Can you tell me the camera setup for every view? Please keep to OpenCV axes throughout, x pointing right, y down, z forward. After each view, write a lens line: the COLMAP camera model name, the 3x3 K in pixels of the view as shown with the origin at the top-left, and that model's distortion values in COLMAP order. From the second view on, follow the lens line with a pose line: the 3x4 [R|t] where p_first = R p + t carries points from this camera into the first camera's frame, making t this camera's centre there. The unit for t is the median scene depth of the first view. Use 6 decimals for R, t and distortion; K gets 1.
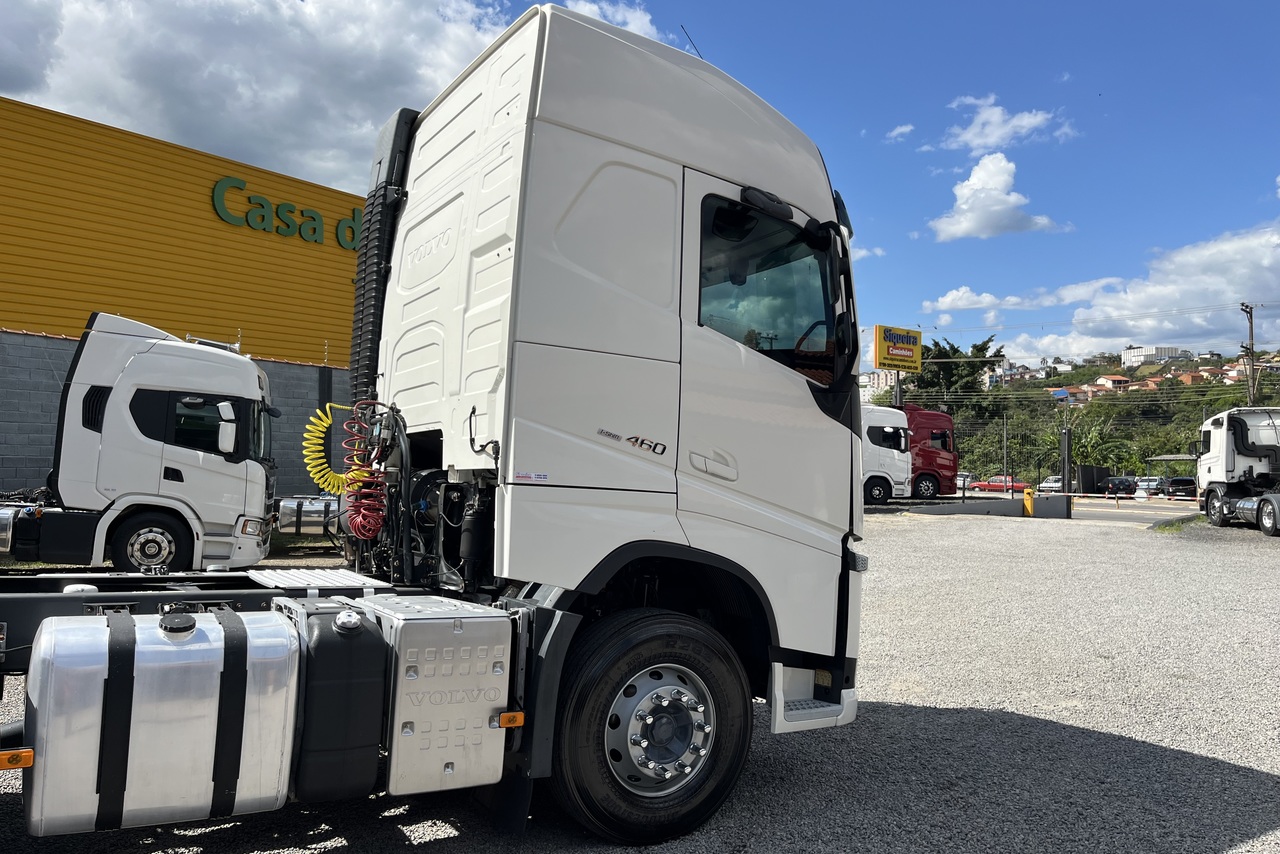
lens RADIAL K [[983.1, 0, 643.9], [0, 983.1, 428.9], [0, 0, 1]] dist [0.029252, -0.016714]
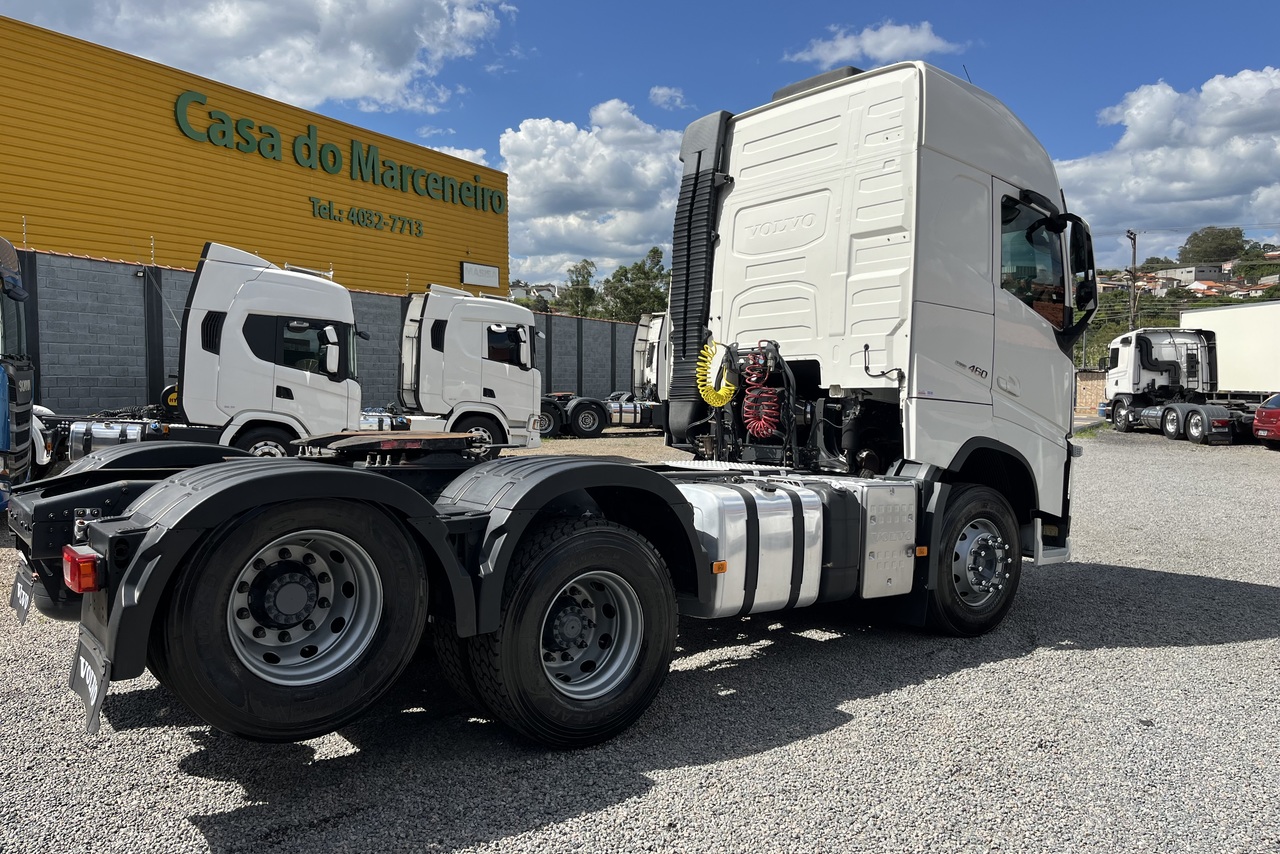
lens RADIAL K [[983.1, 0, 636.0], [0, 983.1, 419.4], [0, 0, 1]] dist [0.029252, -0.016714]
pose [[0.993416, -0.009280, 0.114186, -0.213073], [0.000509, 0.997062, 0.076600, -0.007729], [-0.114561, -0.076038, 0.990502, -0.128046]]
